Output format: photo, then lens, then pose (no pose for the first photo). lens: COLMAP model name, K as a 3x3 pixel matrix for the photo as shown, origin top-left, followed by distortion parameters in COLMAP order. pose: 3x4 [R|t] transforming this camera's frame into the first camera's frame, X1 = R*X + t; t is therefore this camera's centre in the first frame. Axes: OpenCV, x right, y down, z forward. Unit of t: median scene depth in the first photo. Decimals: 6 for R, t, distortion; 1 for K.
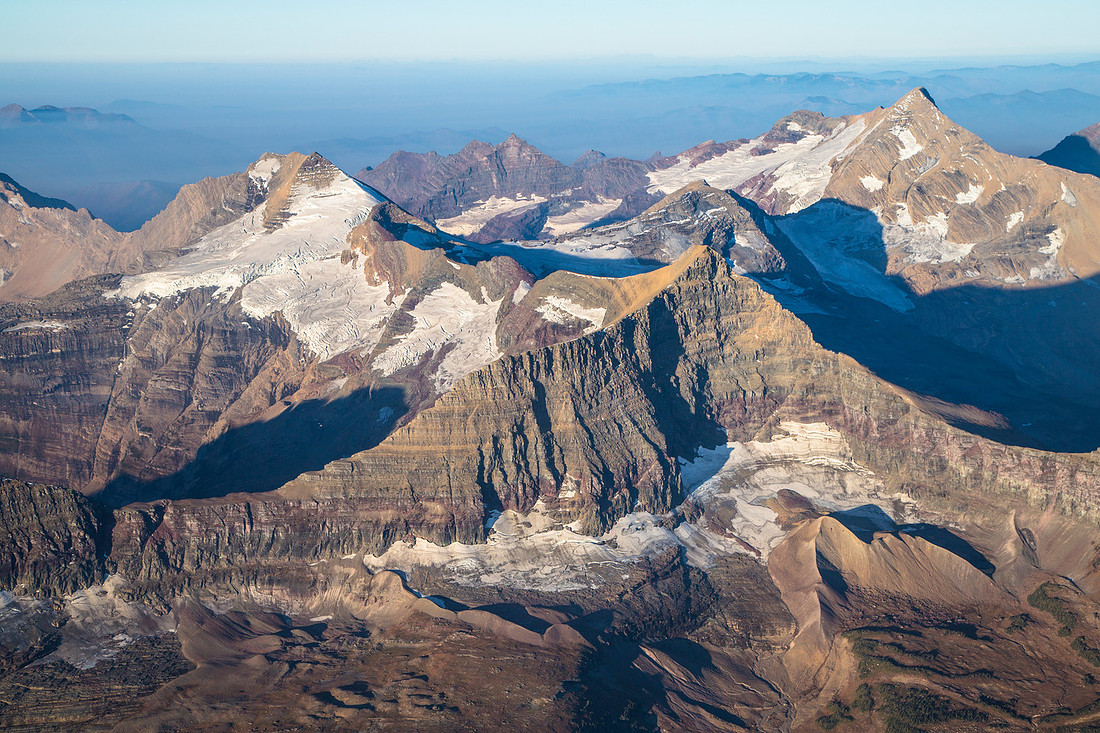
lens RADIAL K [[1787.7, 0, 550.3], [0, 1787.7, 366.4], [0, 0, 1]] dist [0.149375, 0.000000]
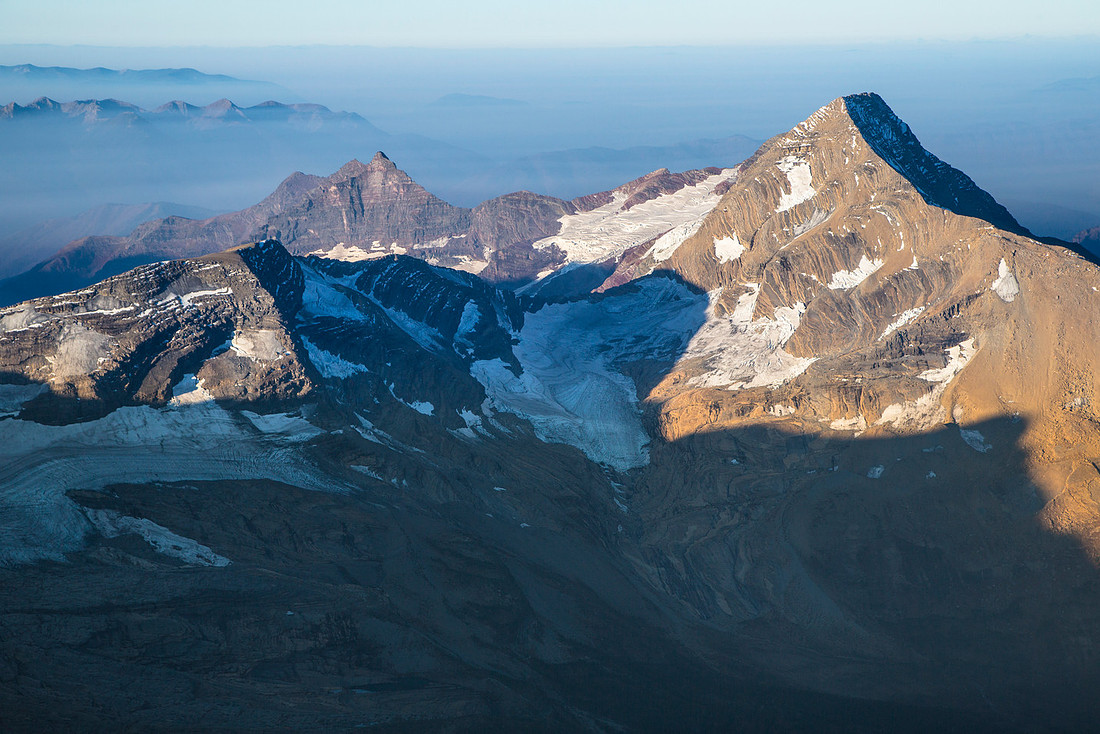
lens RADIAL K [[2254.3, 0, 549.9], [0, 2254.3, 365.9], [0, 0, 1]] dist [0.275106, 0.000000]
pose [[0.958817, 0.044446, -0.280526, 0.344929], [-0.051932, 0.998464, -0.019306, -0.044460], [0.279237, 0.033080, 0.959652, 0.246696]]
